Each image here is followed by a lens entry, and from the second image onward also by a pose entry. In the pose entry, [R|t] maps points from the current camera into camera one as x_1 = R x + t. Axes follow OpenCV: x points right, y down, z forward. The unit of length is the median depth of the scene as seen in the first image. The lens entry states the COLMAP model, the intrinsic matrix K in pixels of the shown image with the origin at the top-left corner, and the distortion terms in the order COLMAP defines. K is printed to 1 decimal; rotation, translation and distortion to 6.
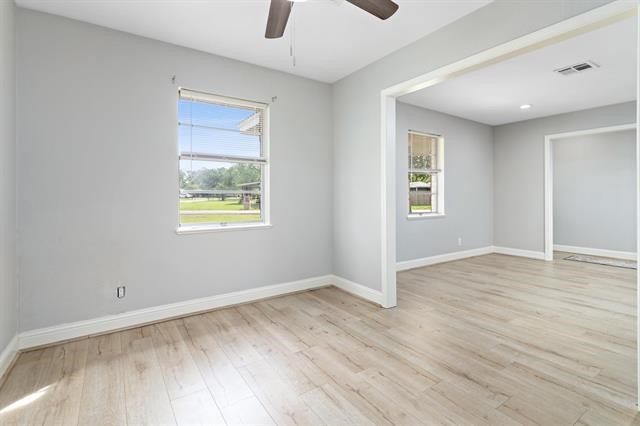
lens RADIAL K [[305.6, 0, 321.3], [0, 305.6, 202.1], [0, 0, 1]] dist [0.006437, 0.000573]
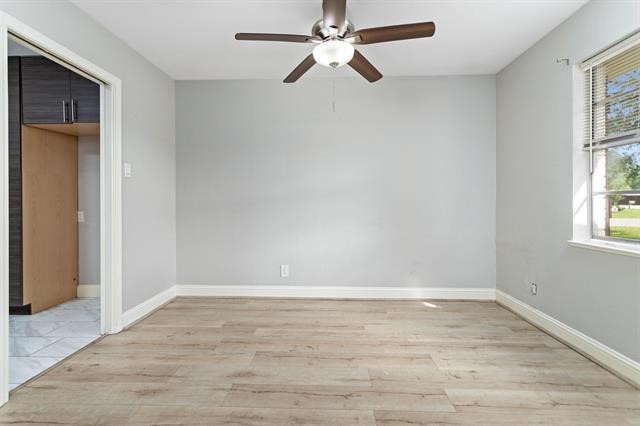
lens RADIAL K [[305.6, 0, 321.3], [0, 305.6, 202.1], [0, 0, 1]] dist [0.006437, 0.000573]
pose [[-0.608052, 0.006498, -0.793871, 0.743688], [-0.009147, 0.999843, 0.015190, -0.024488], [0.793845, 0.016498, -0.607897, 1.191144]]
